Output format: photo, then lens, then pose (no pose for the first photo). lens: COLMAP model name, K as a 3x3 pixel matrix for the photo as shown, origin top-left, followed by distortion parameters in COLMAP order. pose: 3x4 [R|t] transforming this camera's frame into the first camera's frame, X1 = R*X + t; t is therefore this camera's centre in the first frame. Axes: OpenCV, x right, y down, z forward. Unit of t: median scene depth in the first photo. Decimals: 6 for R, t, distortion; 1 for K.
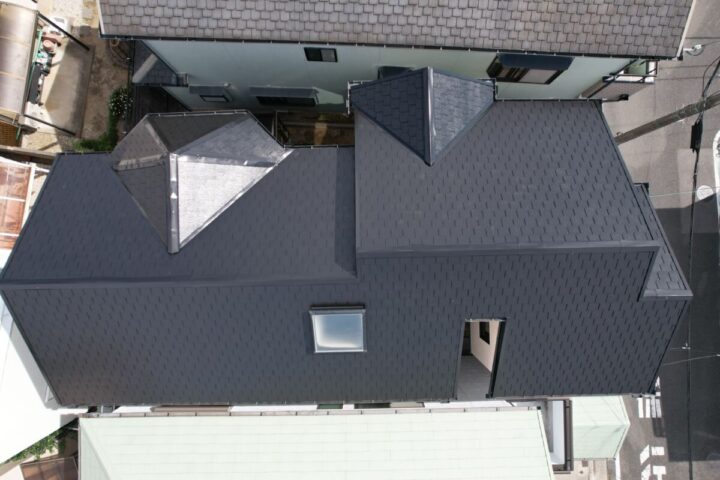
lens RADIAL K [[449.5, 0, 360.8], [0, 449.5, 234.9], [0, 0, 1]] dist [0.002949, 0.002650]
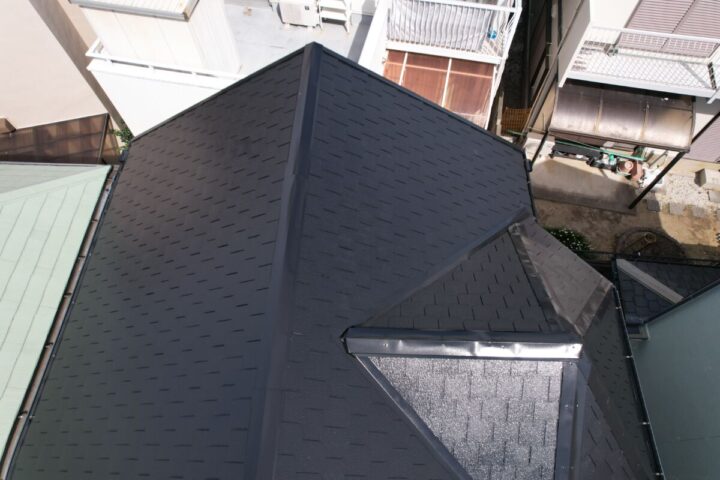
lens RADIAL K [[449.5, 0, 360.6], [0, 449.5, 241.7], [0, 0, 1]] dist [0.002949, 0.002650]
pose [[-0.063103, 0.887608, -0.456256, -0.172544], [-0.997517, -0.041771, 0.056701, 0.004579], [0.031271, 0.458701, 0.888040, 0.327797]]
